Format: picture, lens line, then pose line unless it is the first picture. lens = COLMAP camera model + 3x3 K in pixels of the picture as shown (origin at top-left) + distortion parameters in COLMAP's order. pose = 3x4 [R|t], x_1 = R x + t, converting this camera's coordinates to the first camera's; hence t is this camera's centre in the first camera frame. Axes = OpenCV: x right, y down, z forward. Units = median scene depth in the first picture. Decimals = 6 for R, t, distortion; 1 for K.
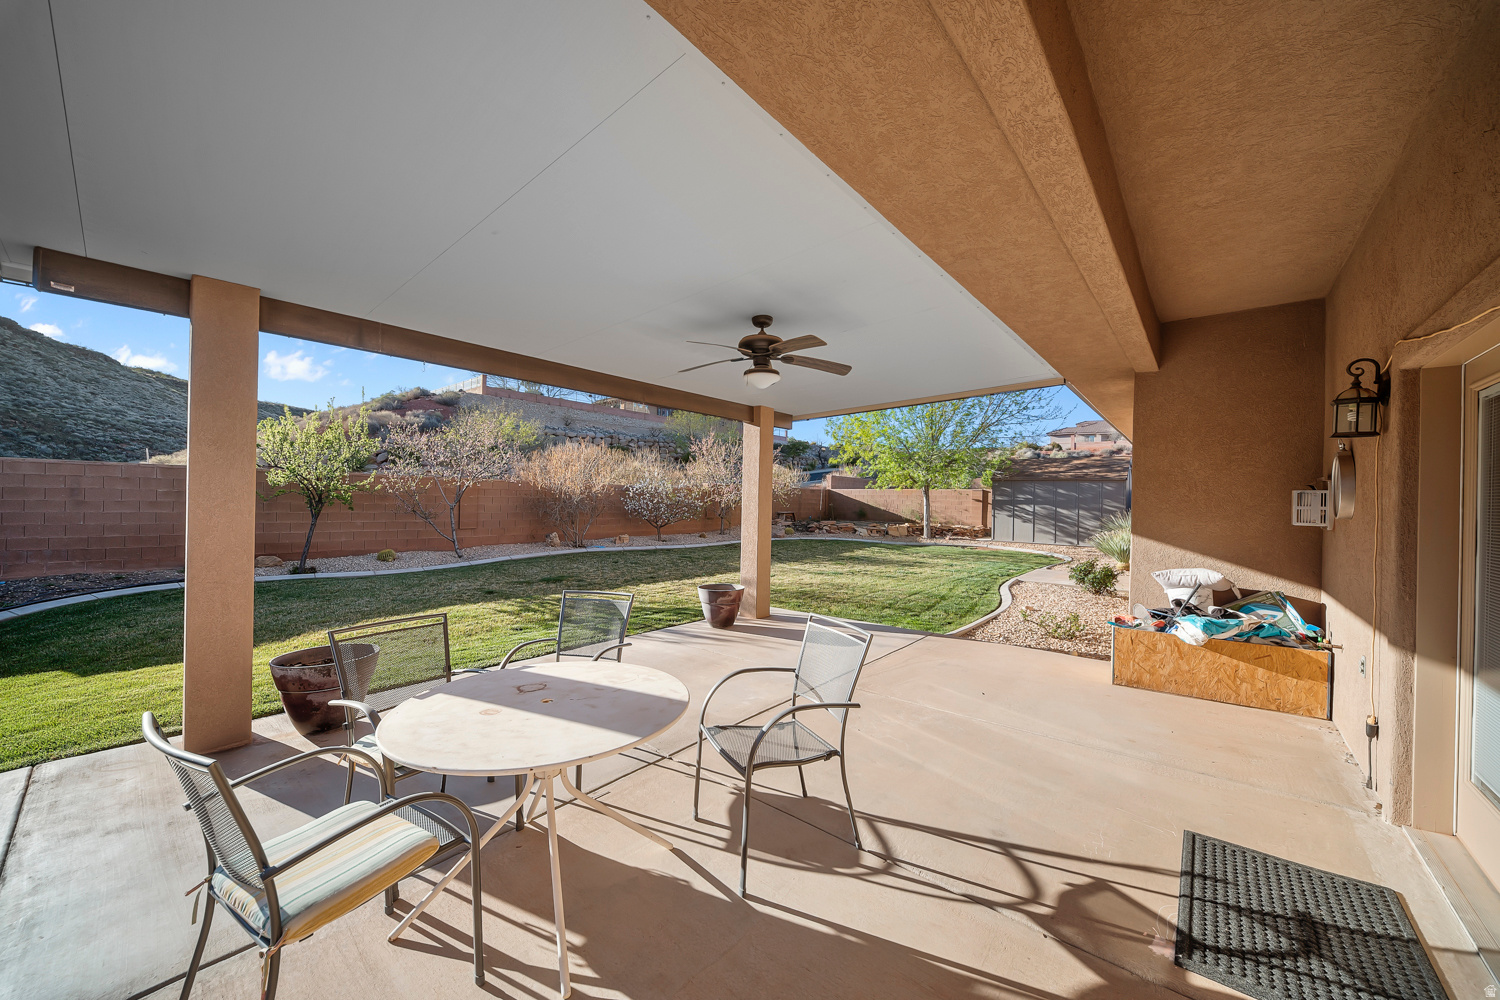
lens RADIAL K [[539.8, 0, 710.2], [0, 539.8, 510.9], [0, 0, 1]] dist [0.000002, -0.004032]
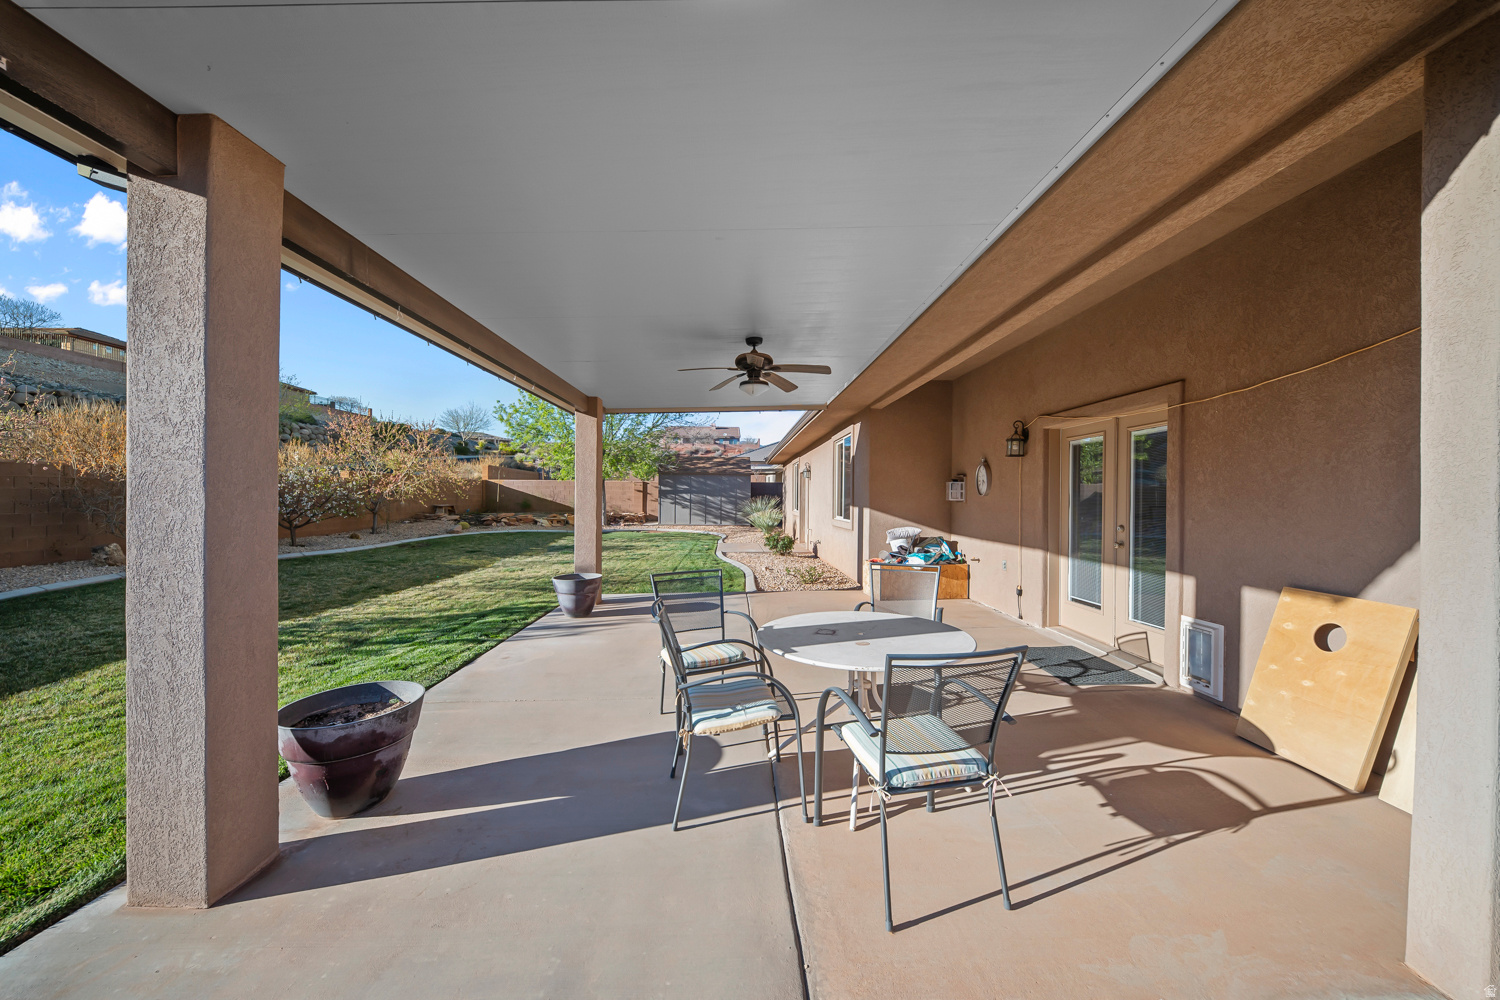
lens RADIAL K [[532.8, 0, 739.1], [0, 532.8, 515.2], [0, 0, 1]] dist [-0.000651, -0.000028]
pose [[0.737115, -0.036207, 0.674797, -0.427951], [0.019841, 0.999293, 0.031944, 0.002706], [-0.675476, -0.010157, 0.737312, 0.070505]]
